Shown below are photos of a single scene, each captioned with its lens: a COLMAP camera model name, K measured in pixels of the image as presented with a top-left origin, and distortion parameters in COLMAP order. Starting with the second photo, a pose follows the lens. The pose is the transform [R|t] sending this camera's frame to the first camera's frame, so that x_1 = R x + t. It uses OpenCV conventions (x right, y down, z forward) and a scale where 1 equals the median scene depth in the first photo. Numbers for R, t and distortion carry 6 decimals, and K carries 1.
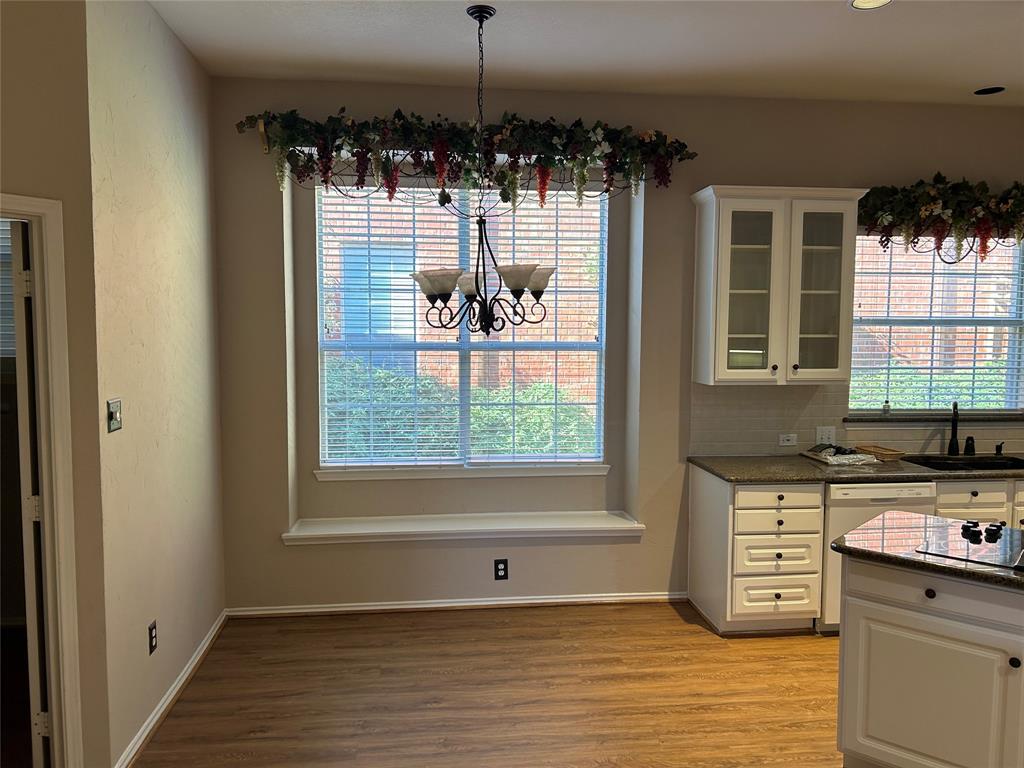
lens RADIAL K [[766.6, 0, 507.1], [0, 766.6, 380.0], [0, 0, 1]] dist [0.068264, -0.094636]
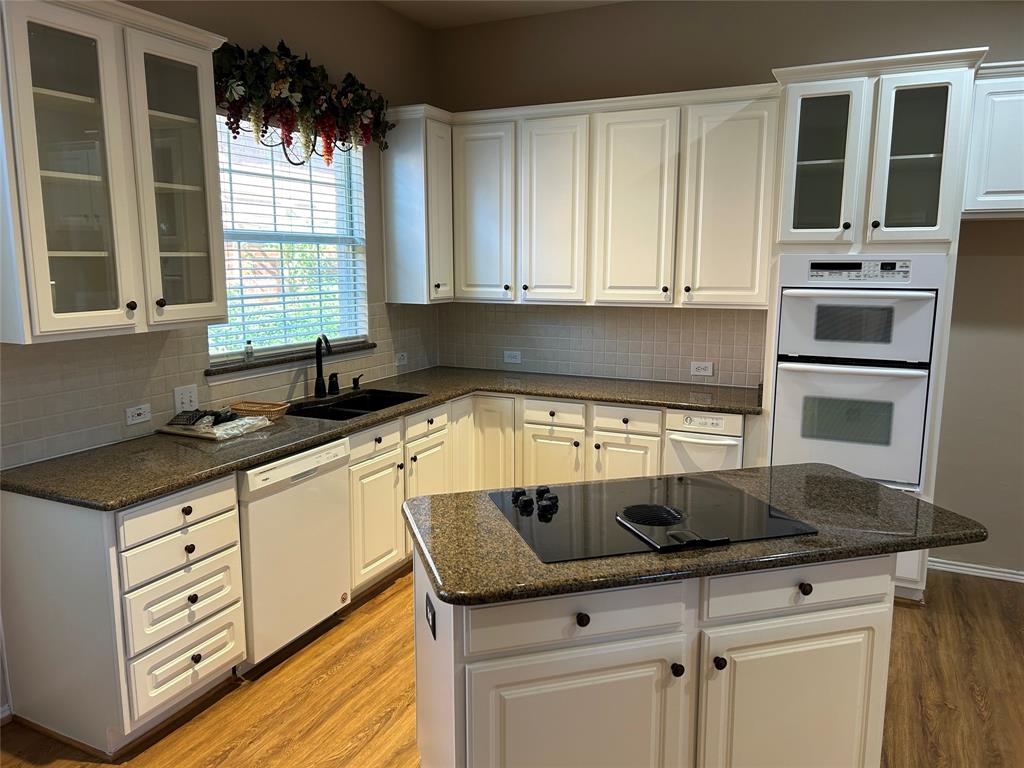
lens RADIAL K [[764.1, 0, 512.0], [0, 764.1, 384.0], [0, 0, 1]] dist [0.057202, -0.062202]
pose [[0.526157, -0.143964, 0.838113, -0.019420], [0.061141, 0.989420, 0.131570, -0.016228], [-0.848187, -0.017983, 0.529392, 0.399693]]
